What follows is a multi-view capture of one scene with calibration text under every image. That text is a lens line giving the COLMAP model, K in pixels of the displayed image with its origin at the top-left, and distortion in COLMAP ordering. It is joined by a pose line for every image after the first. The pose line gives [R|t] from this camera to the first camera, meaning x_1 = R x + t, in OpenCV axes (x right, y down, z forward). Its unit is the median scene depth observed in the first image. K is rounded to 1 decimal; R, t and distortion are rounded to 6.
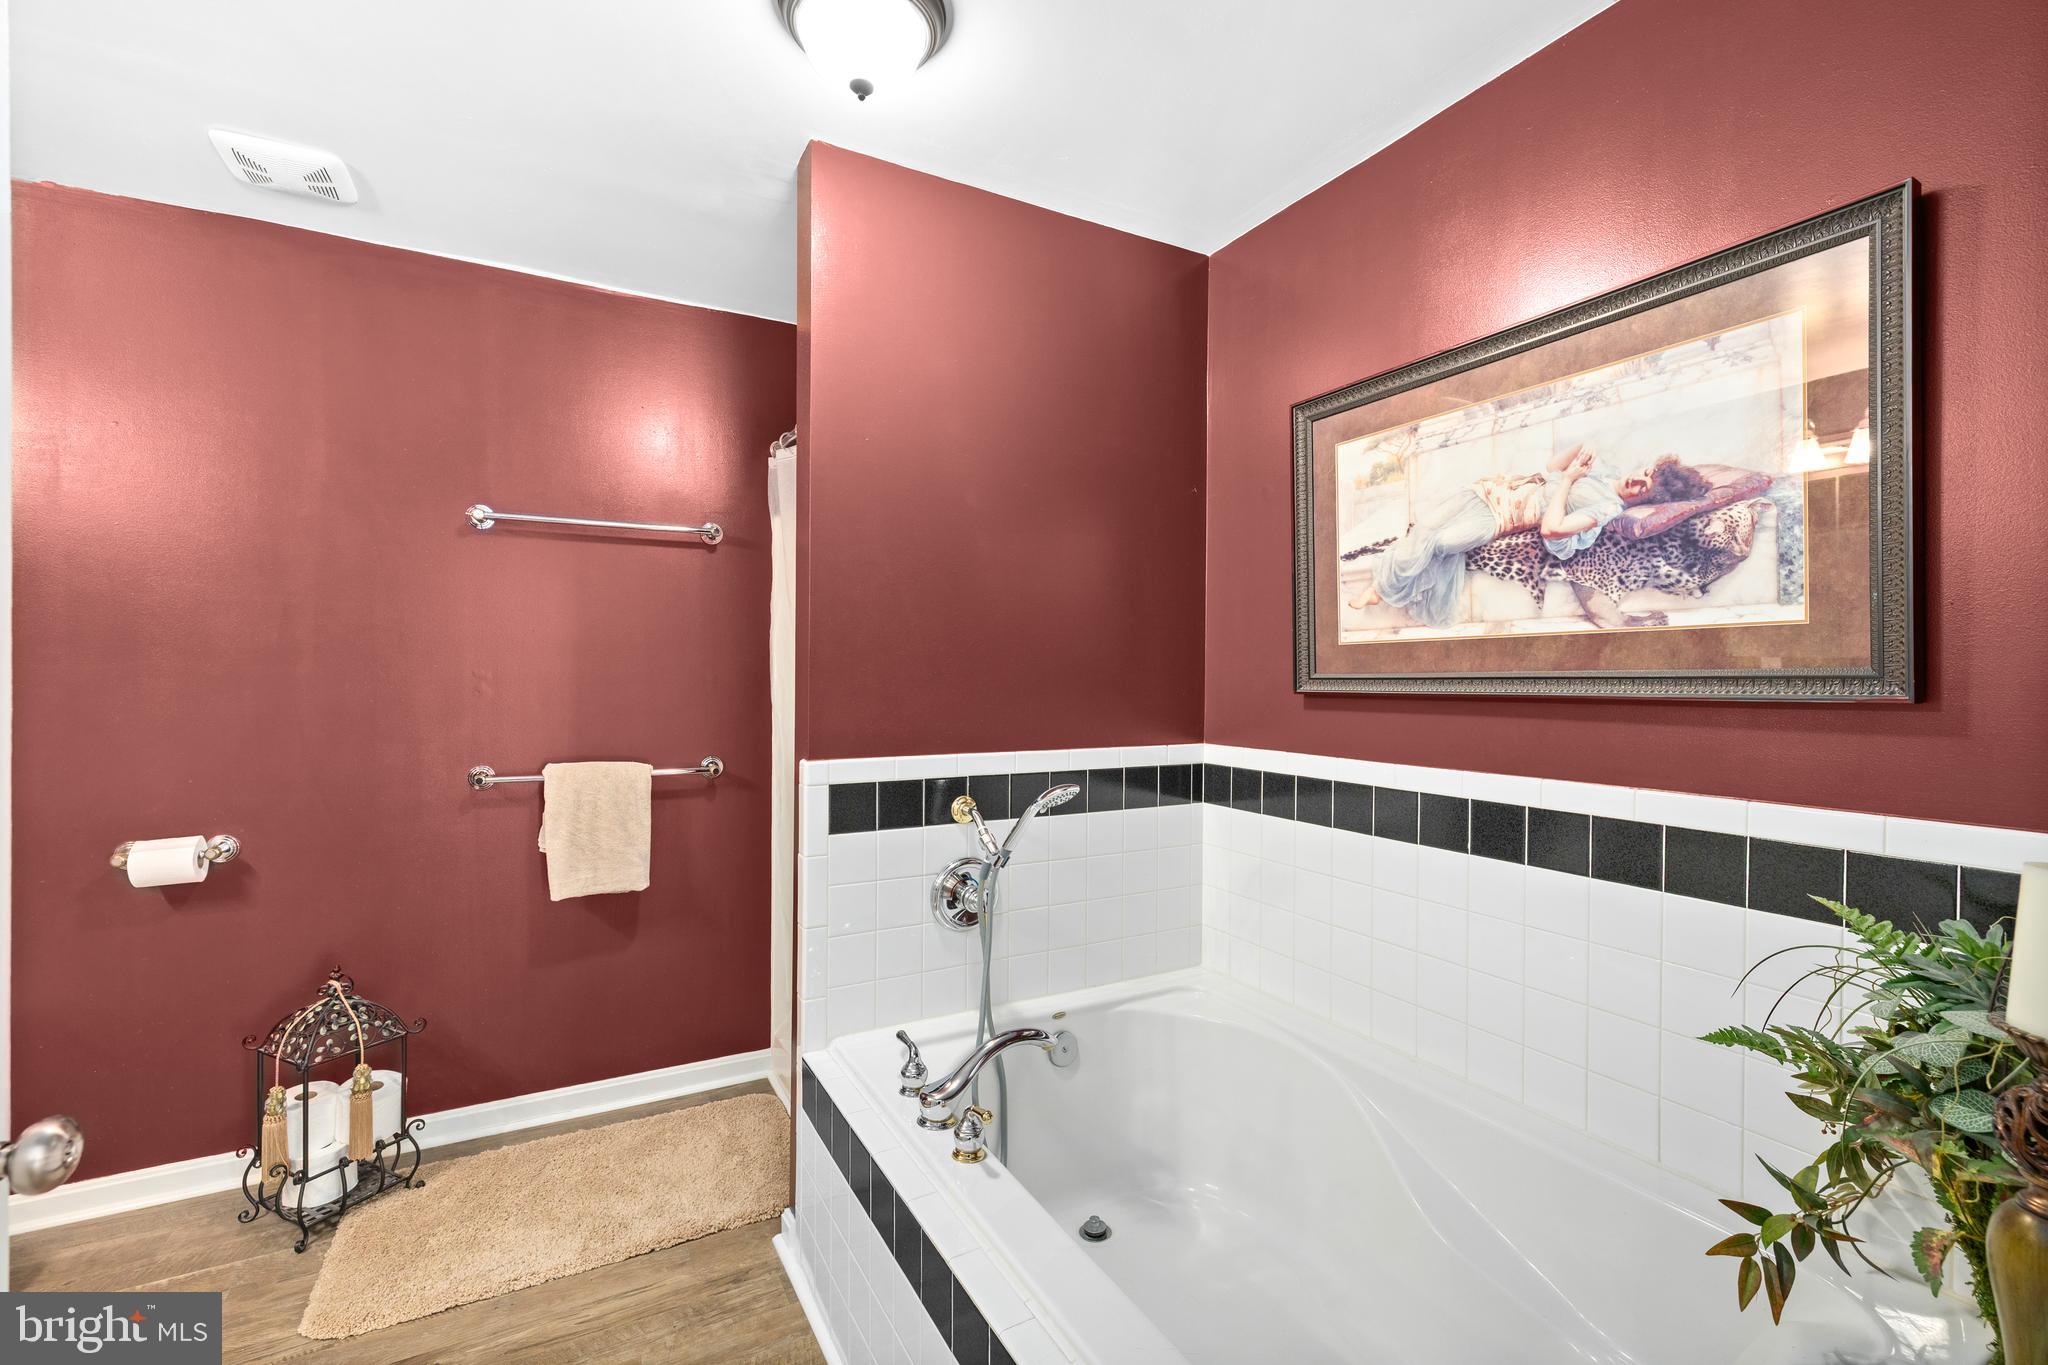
lens RADIAL K [[861.5, 0, 1015.7], [0, 861.5, 674.0], [0, 0, 1]] dist [0.000861, -0.000127]
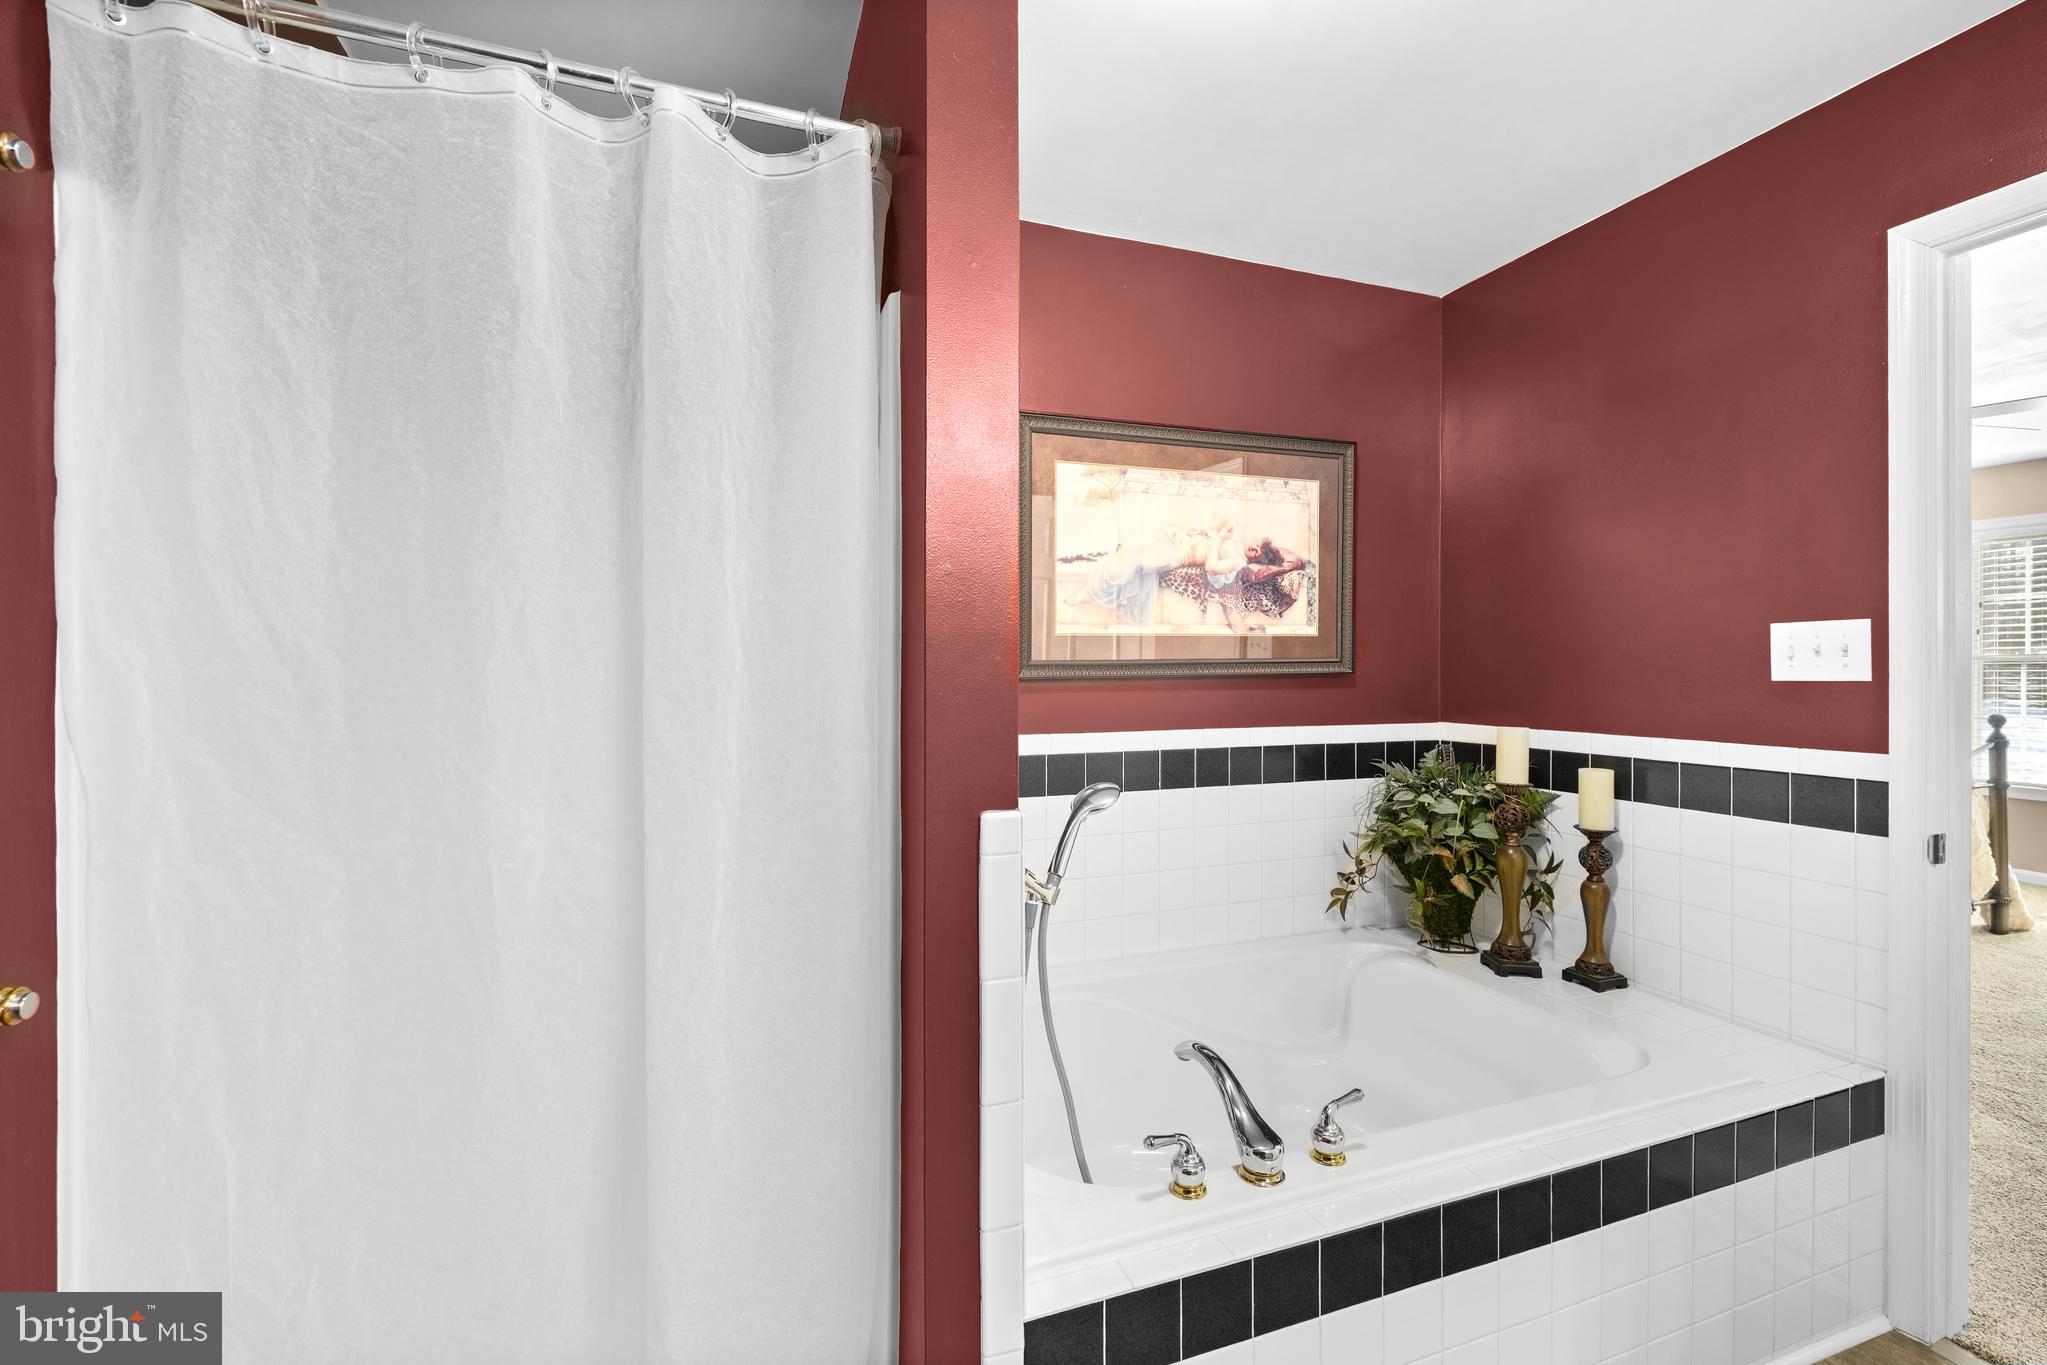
lens RADIAL K [[861.1, 0, 1015.2], [0, 861.1, 674.0], [0, 0, 1]] dist [0.000861, -0.000127]
pose [[0.161323, -0.008700, 0.986863, -0.965825], [0.002982, 0.999961, 0.008328, 0.009960], [-0.986897, 0.001600, 0.161343, 1.090026]]
